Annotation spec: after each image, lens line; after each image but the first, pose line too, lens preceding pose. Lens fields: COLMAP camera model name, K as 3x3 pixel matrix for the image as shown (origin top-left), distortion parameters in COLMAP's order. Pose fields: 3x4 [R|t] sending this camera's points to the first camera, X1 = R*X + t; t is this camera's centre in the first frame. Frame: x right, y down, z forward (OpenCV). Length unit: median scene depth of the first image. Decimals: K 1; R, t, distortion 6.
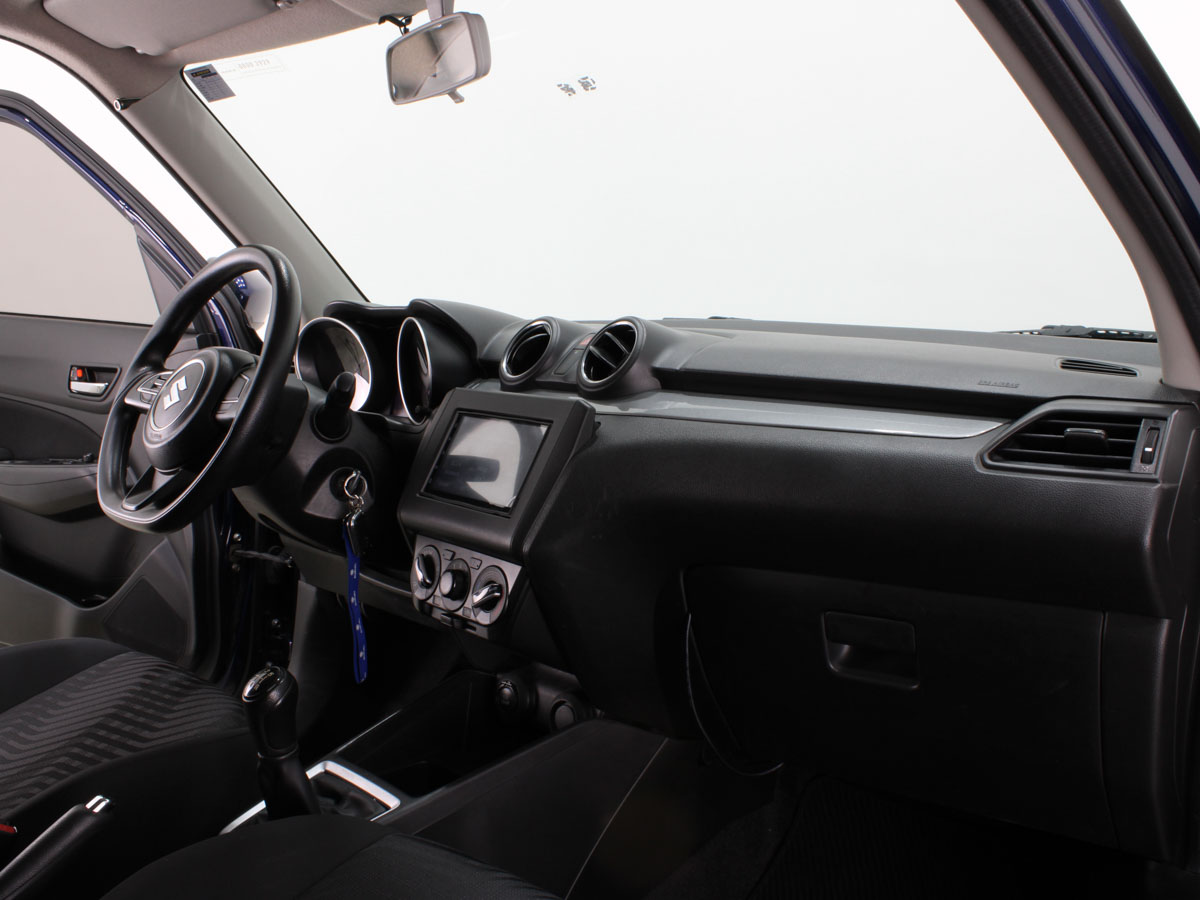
lens RADIAL K [[1129.2, 0, 598.5], [0, 1129.2, 449.7], [0, 0, 1]] dist [-0.117761, 0.000000]
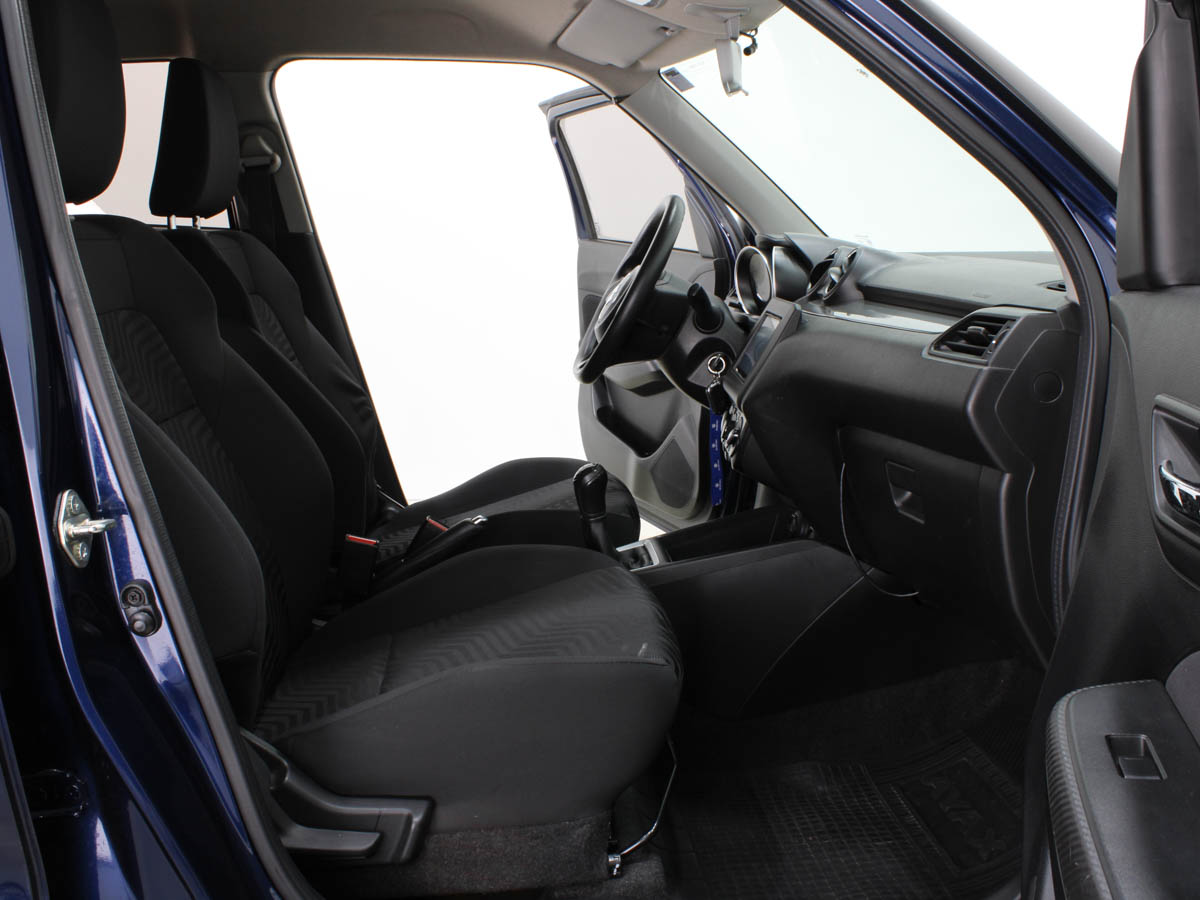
lens RADIAL K [[1129.2, 0, 602.2], [0, 1129.2, 453.5], [0, 0, 1]] dist [-0.117761, 0.000000]
pose [[0.774508, 0.118489, -0.621367, 0.573908], [-0.084224, 0.992870, 0.084349, 0.035727], [0.626931, -0.012995, 0.778966, -0.205906]]
